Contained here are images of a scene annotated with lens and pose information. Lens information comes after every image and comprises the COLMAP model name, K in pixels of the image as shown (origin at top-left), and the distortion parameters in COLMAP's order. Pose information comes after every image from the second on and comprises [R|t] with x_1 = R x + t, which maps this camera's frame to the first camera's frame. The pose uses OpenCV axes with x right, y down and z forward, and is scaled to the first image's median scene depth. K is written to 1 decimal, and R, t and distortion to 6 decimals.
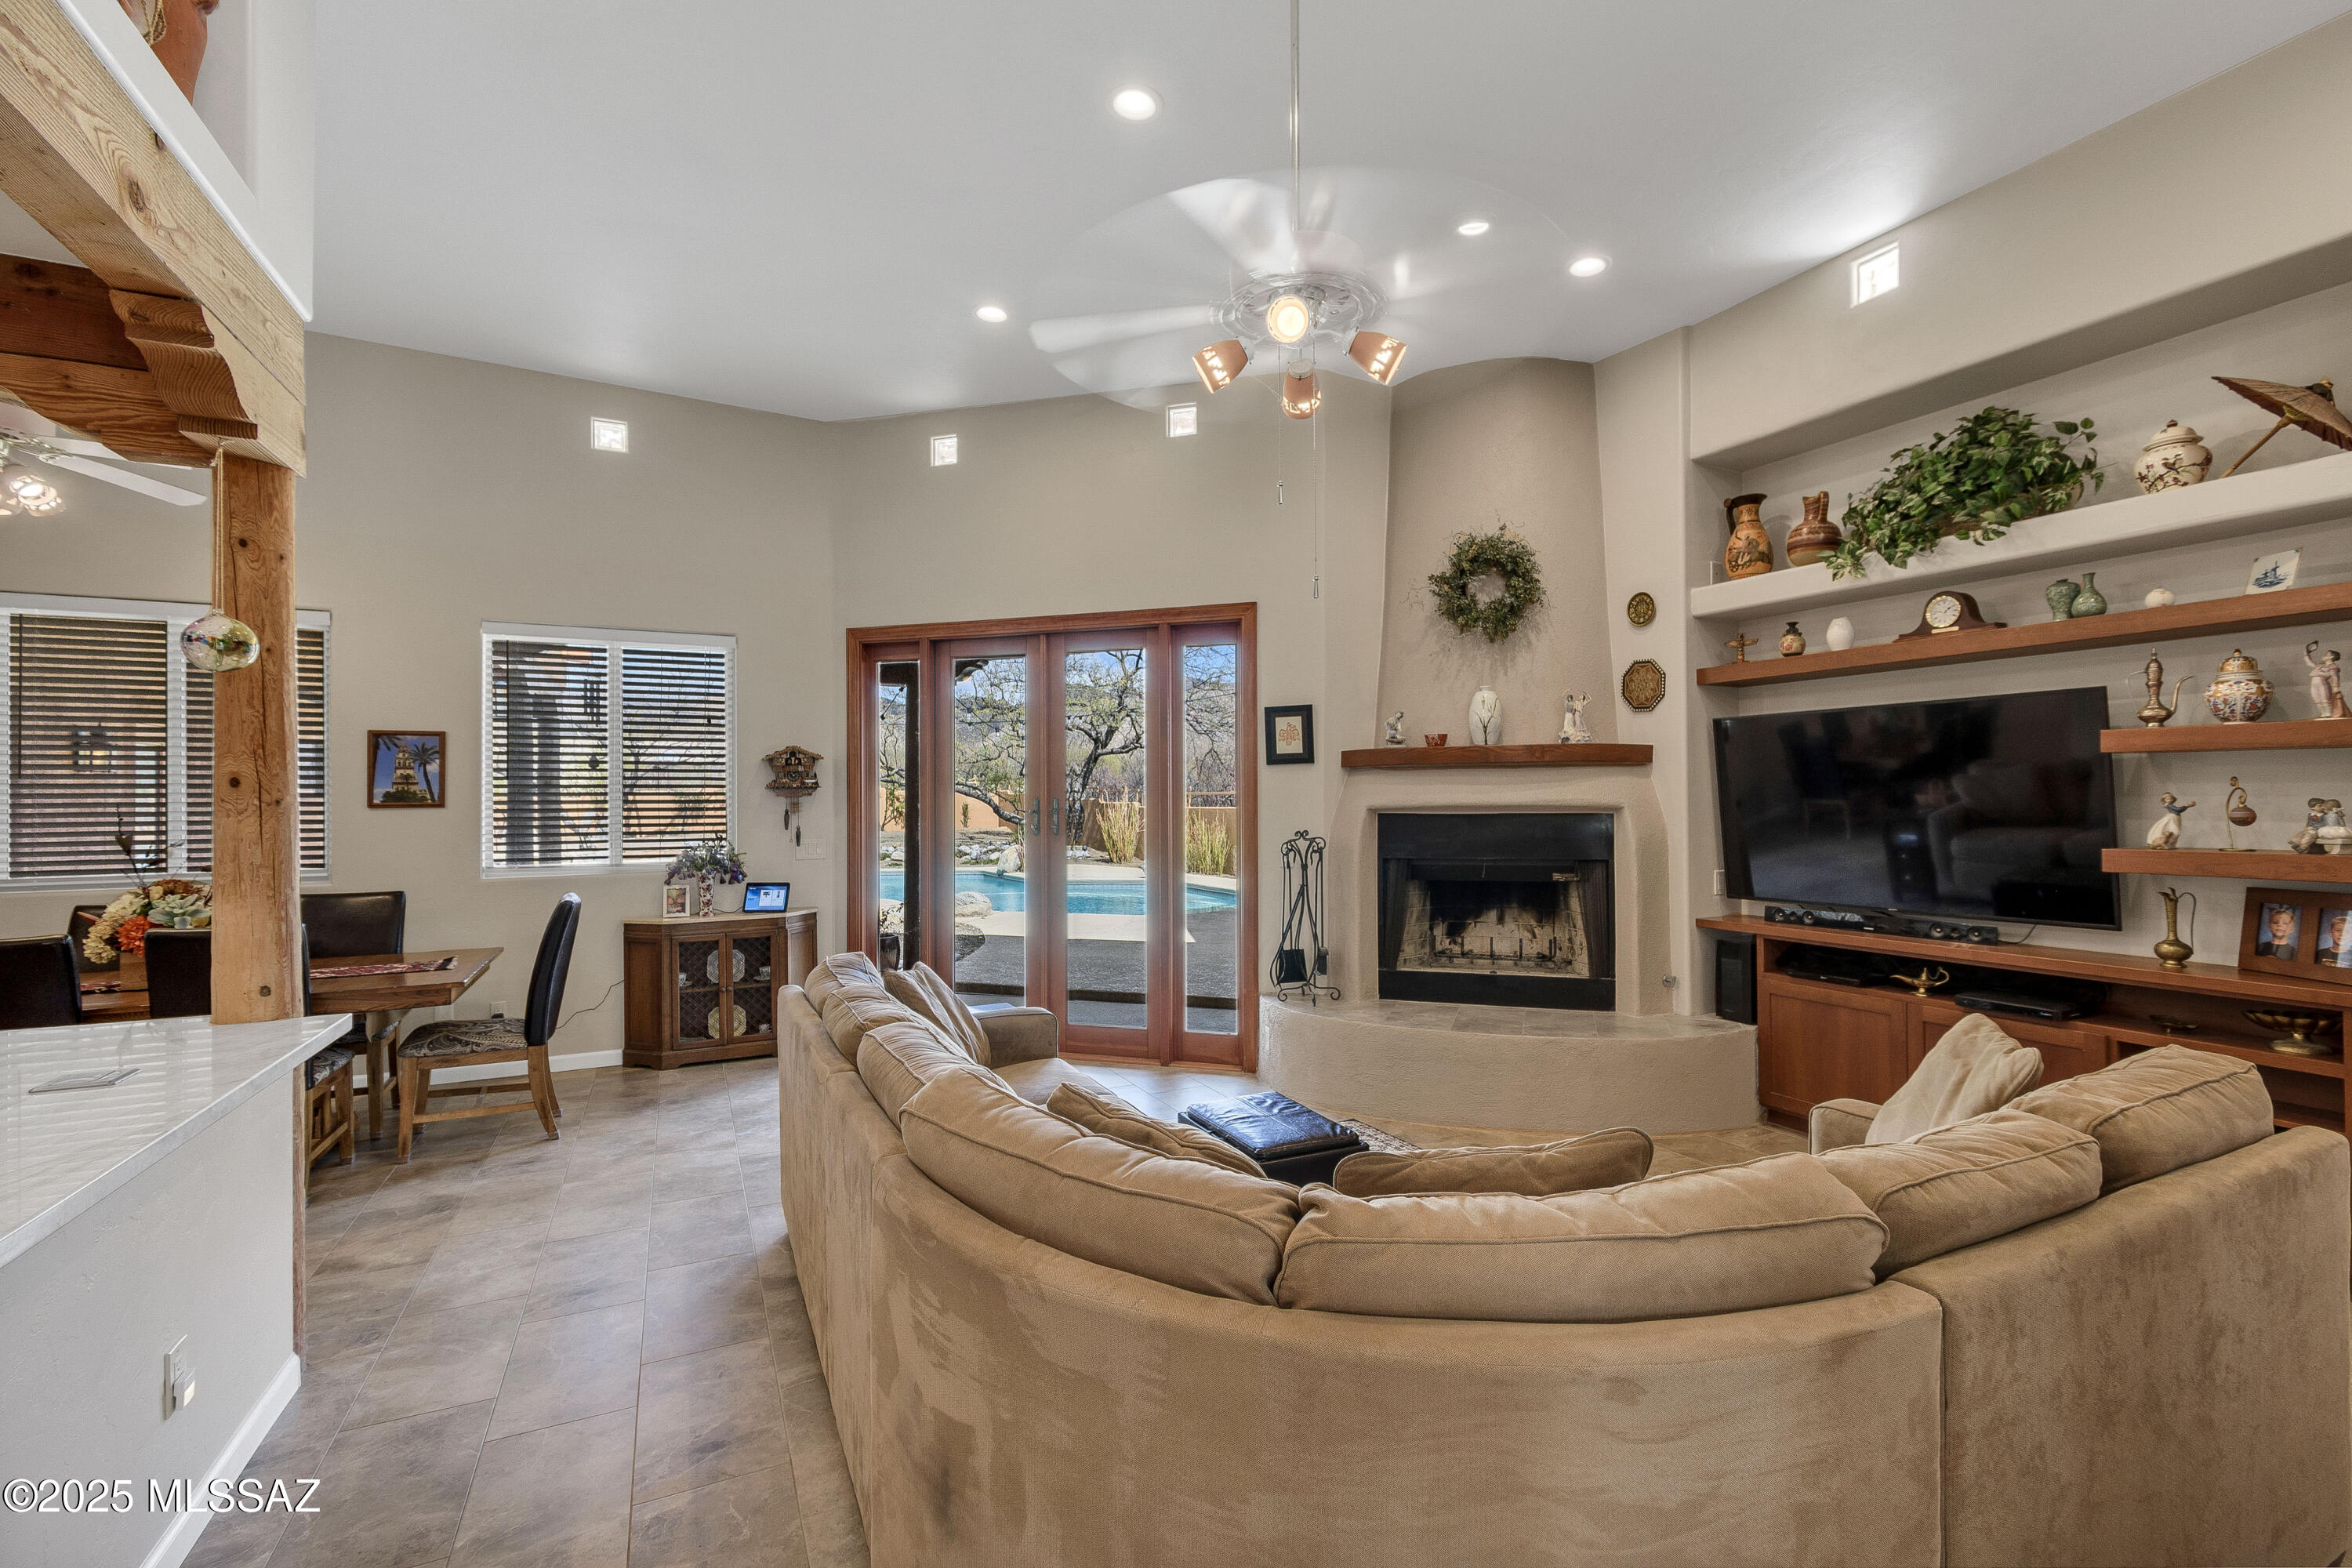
lens RADIAL K [[1043.2, 0, 1178.2], [0, 1043.2, 793.7], [0, 0, 1]] dist [-0.005582, -0.001105]
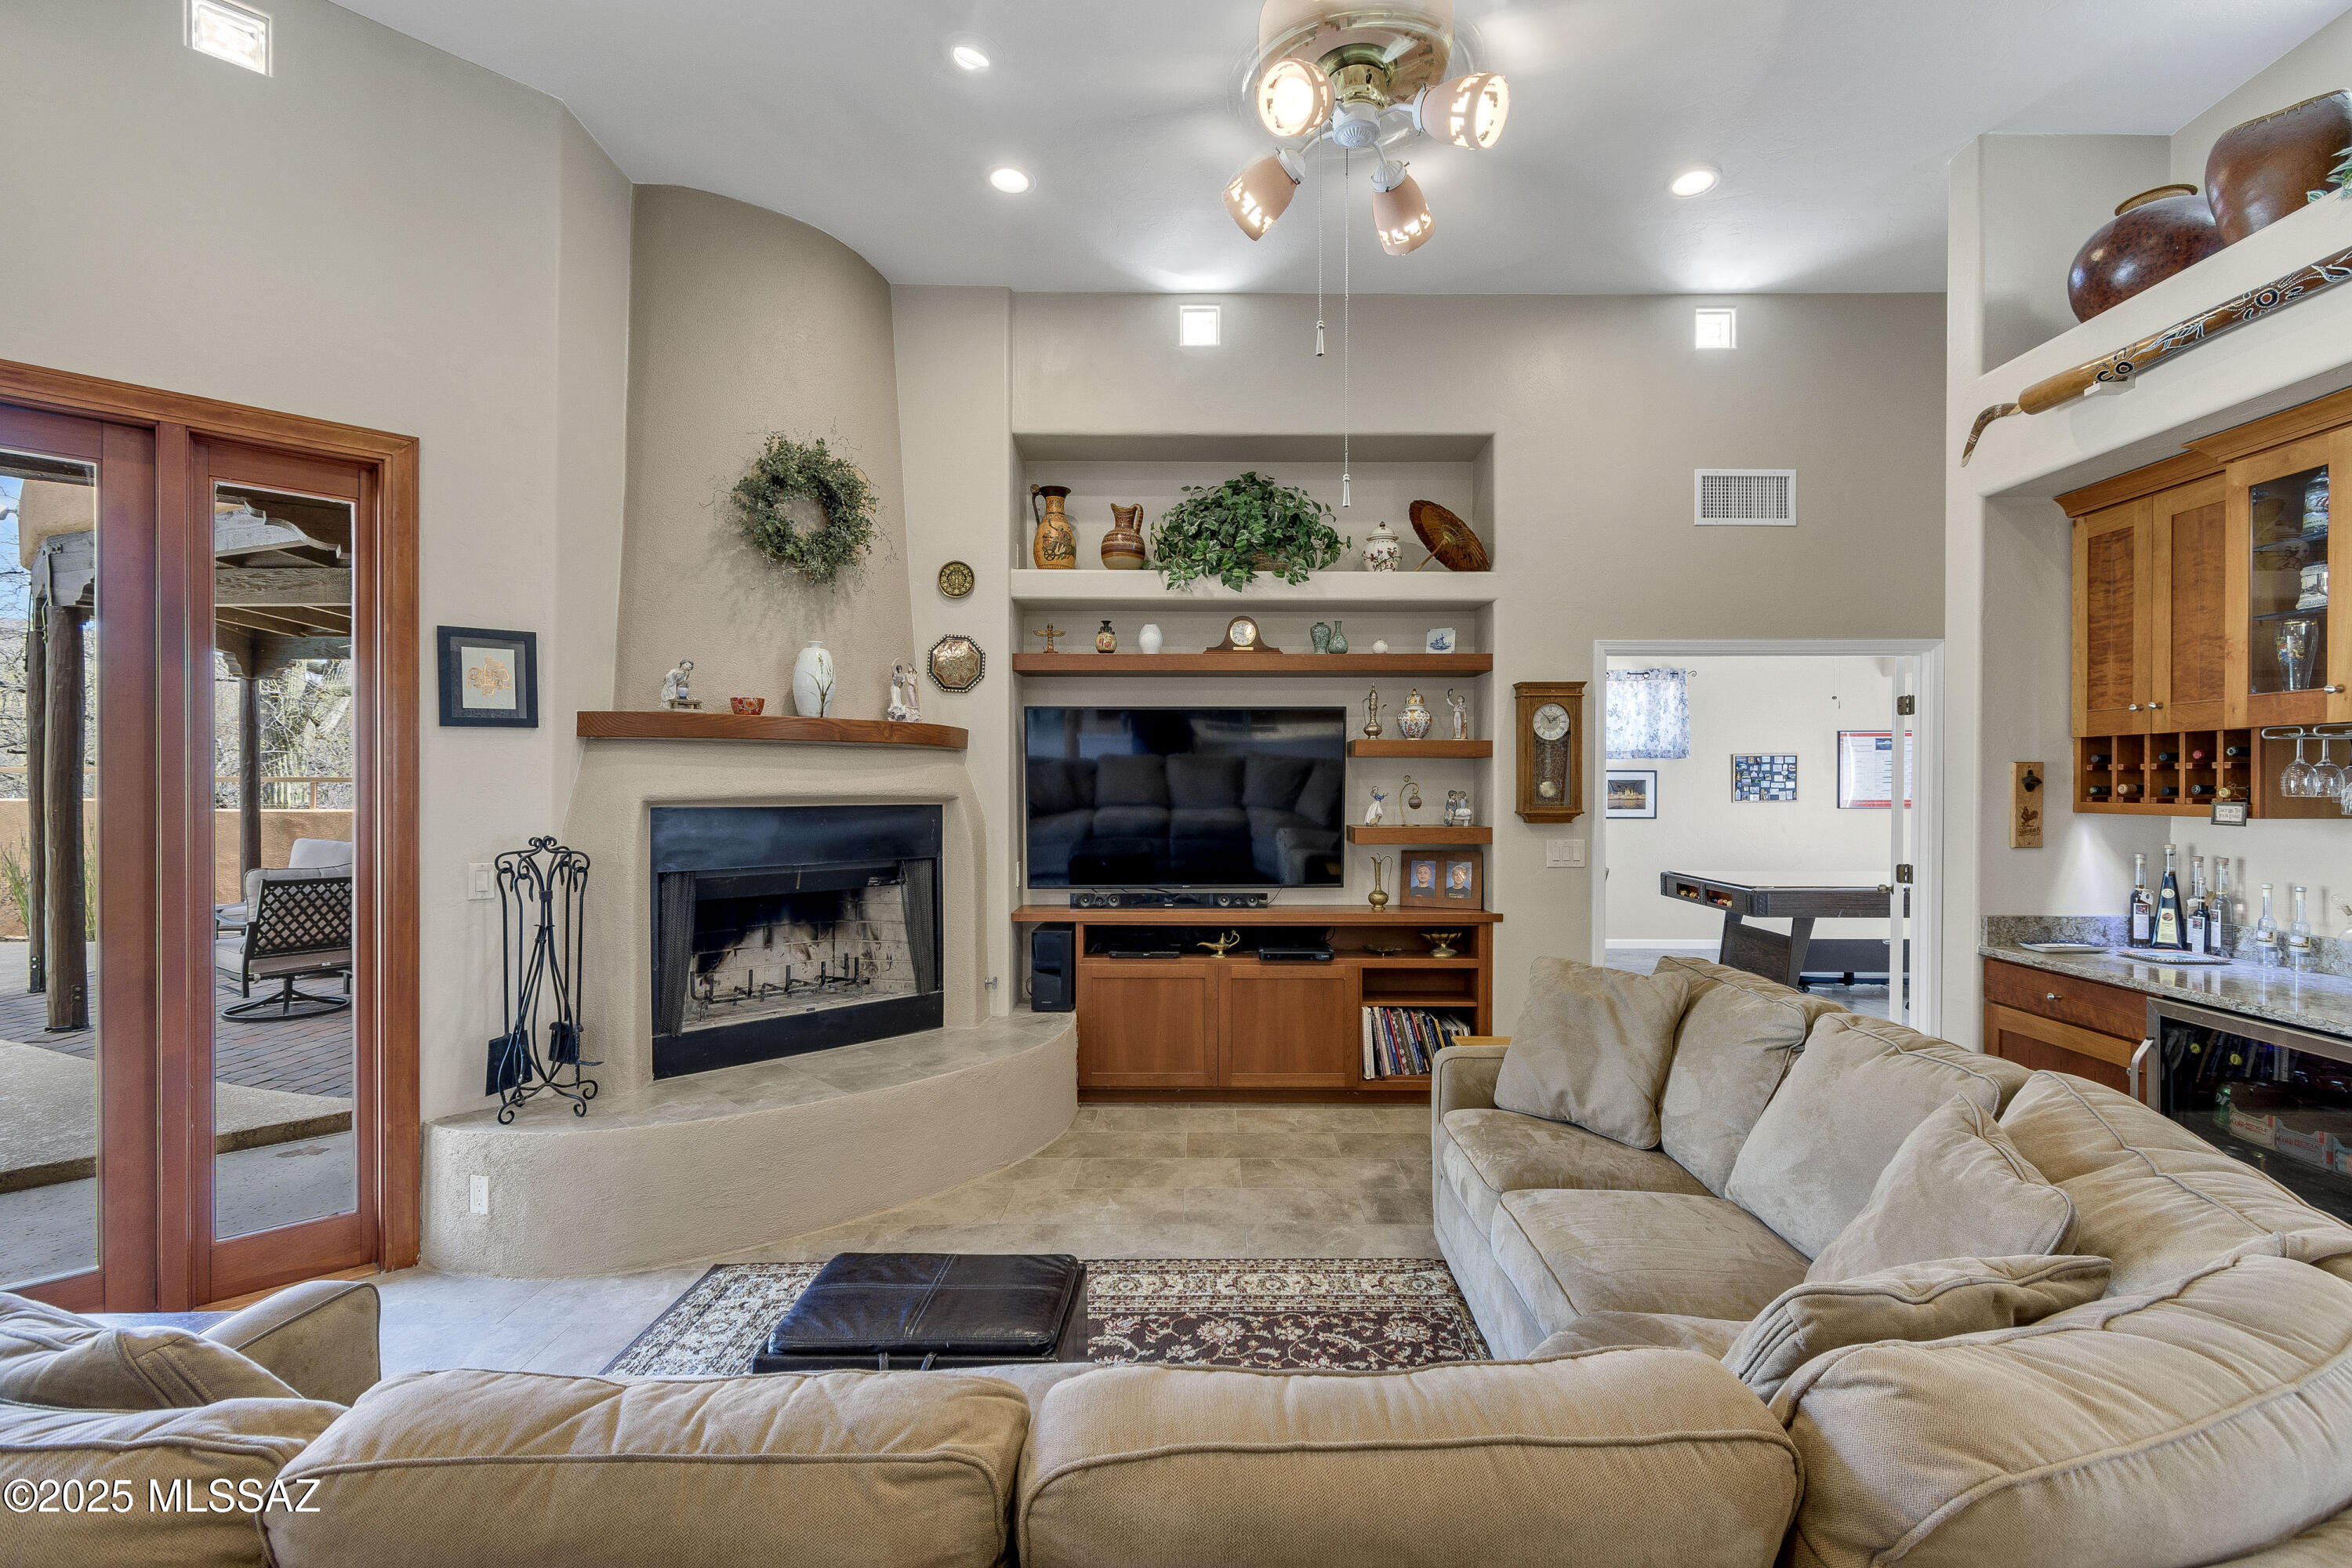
lens RADIAL K [[1043.2, 0, 1181.1], [0, 1043.2, 790.1], [0, 0, 1]] dist [-0.005582, -0.001105]
pose [[0.422699, 0.001303, 0.906269, -0.308451], [-0.010984, 0.999933, 0.003685, 0.001375], [-0.906204, -0.011512, 0.422685, 0.450770]]
